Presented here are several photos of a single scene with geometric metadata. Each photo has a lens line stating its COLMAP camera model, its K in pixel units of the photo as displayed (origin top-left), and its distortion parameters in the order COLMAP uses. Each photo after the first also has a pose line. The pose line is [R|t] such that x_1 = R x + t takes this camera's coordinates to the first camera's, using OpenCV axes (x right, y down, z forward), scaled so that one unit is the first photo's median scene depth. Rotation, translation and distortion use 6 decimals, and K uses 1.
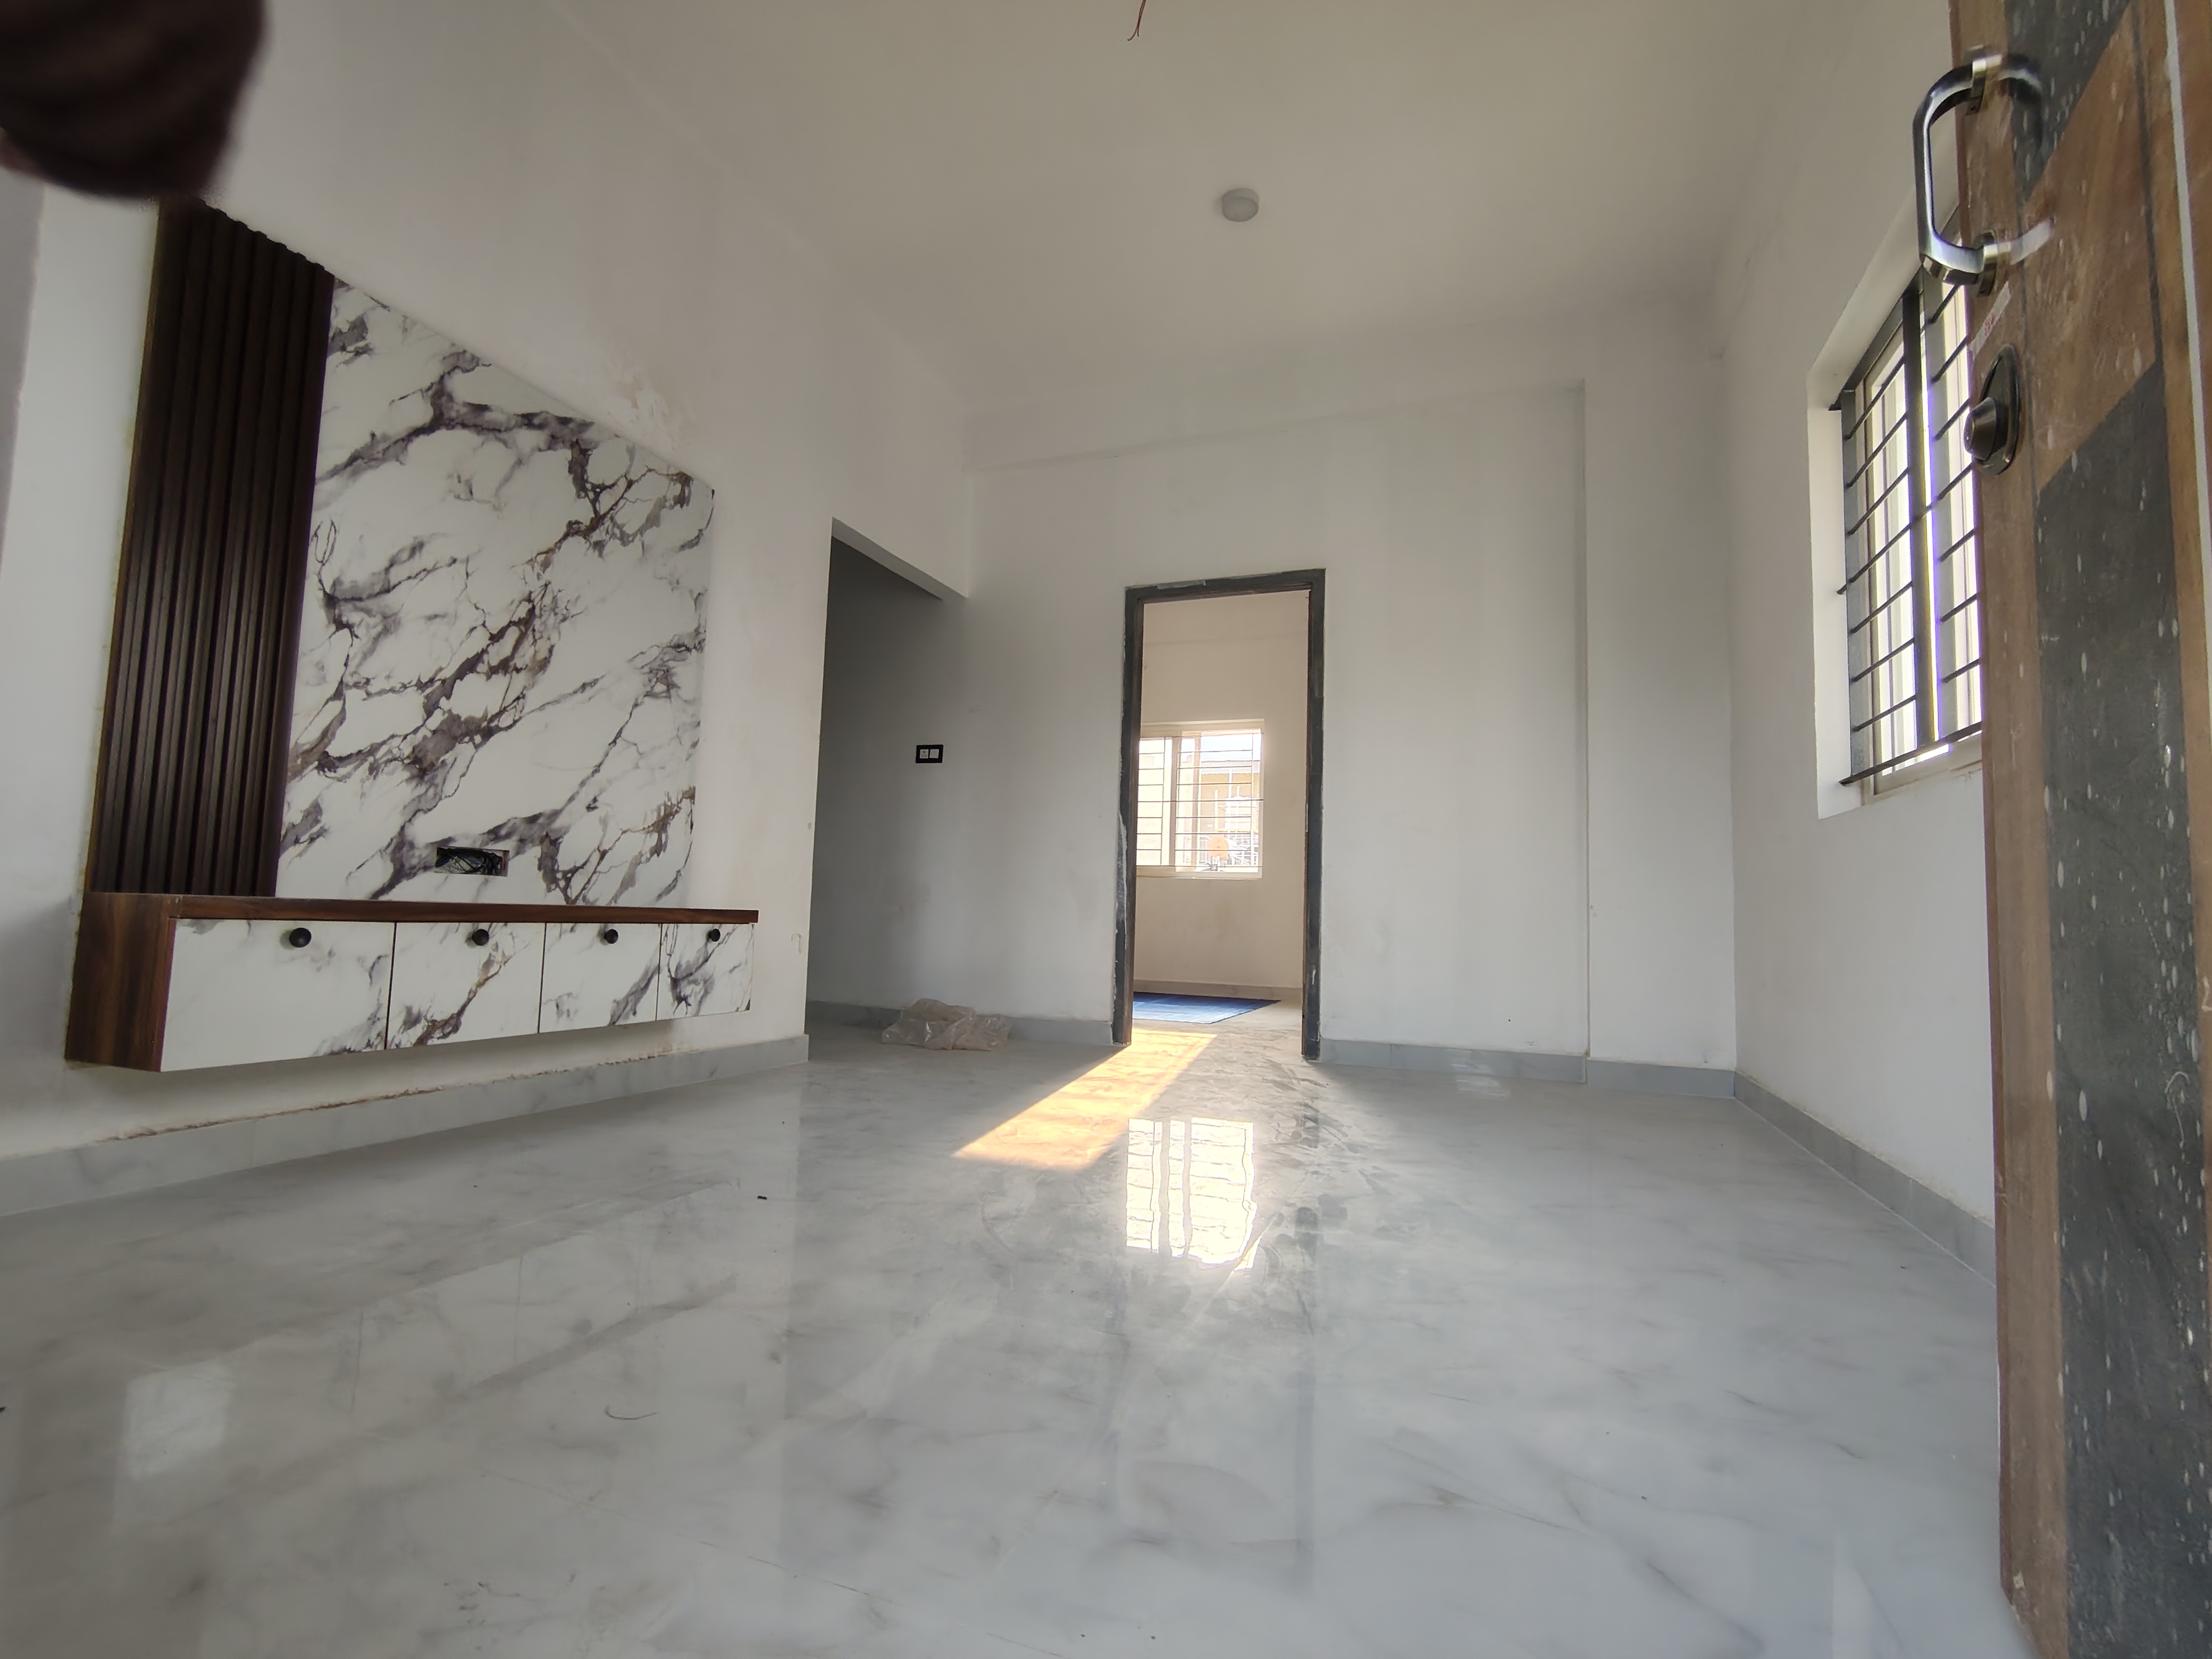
lens RADIAL K [[1051.9, 0, 1106.0], [0, 1051.9, 829.5], [0, 0, 1]] dist [0.000708, -0.000275]
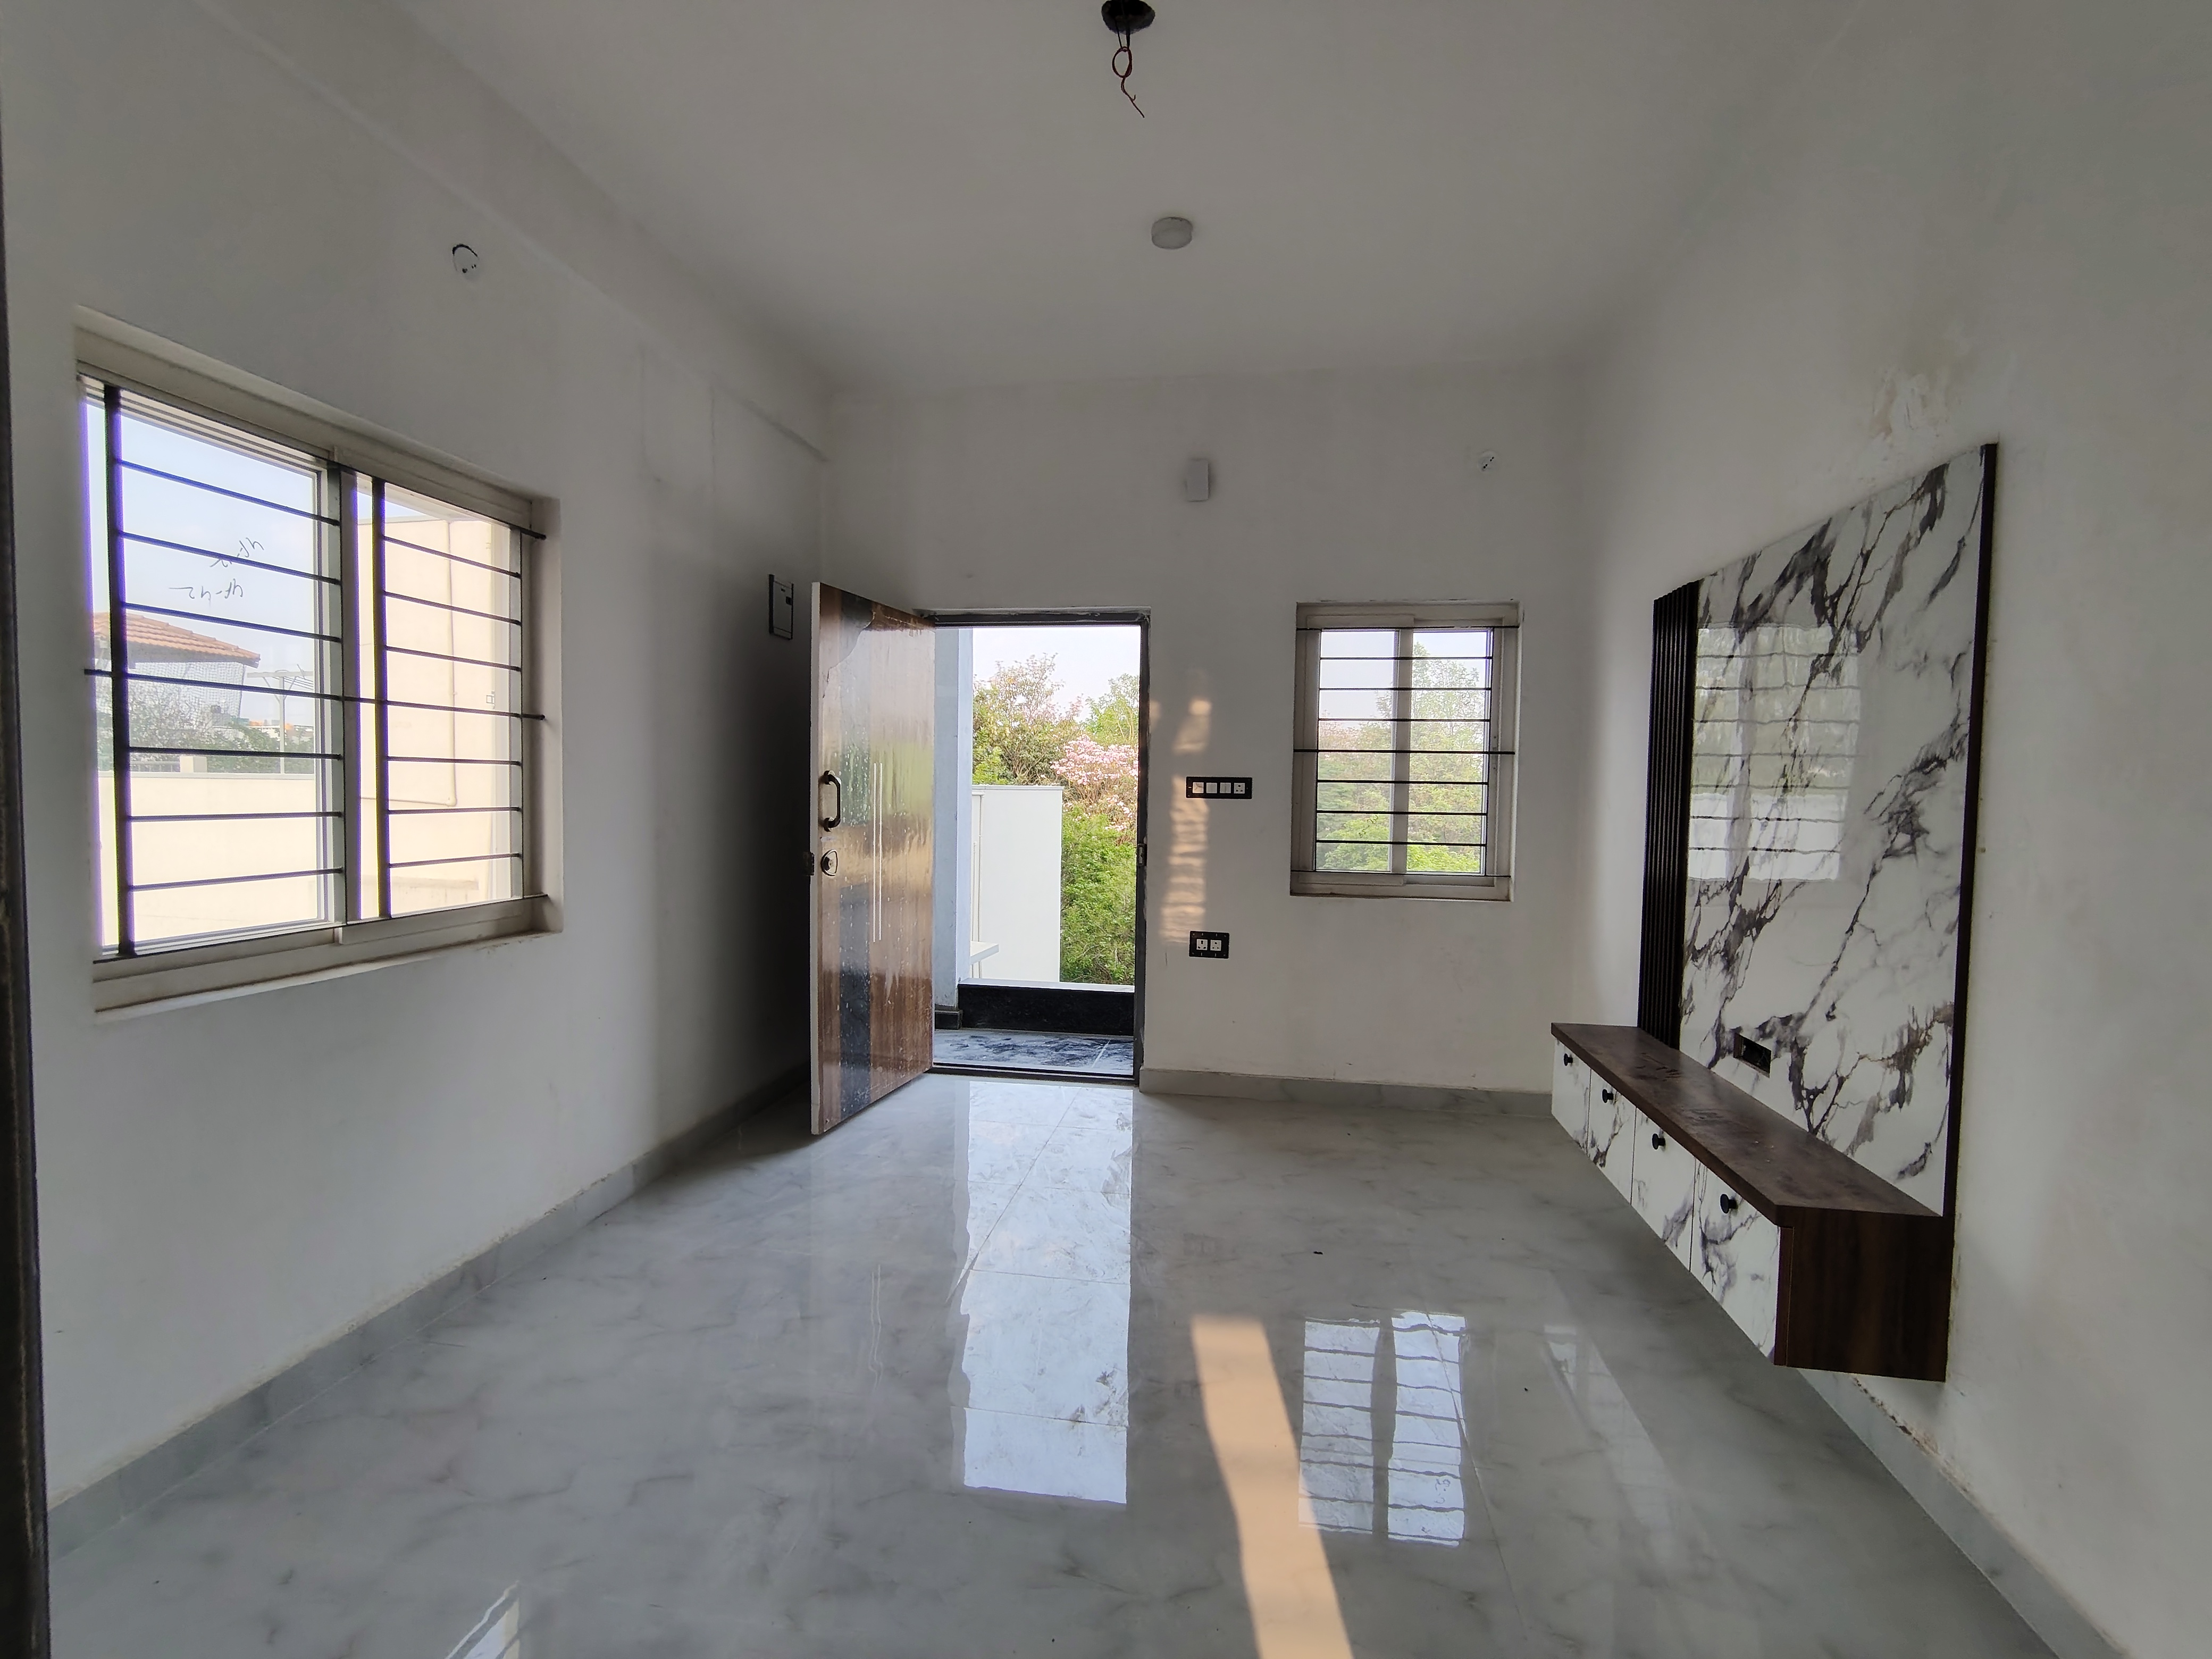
lens RADIAL K [[1051.9, 0, 1106.0], [0, 1051.9, 829.5], [0, 0, 1]] dist [0.000708, -0.000275]
pose [[-0.979011, -0.034782, -0.200817, 0.184073], [-0.026363, 0.998664, -0.044450, -0.107699], [0.202095, -0.038222, -0.978620, 1.633537]]
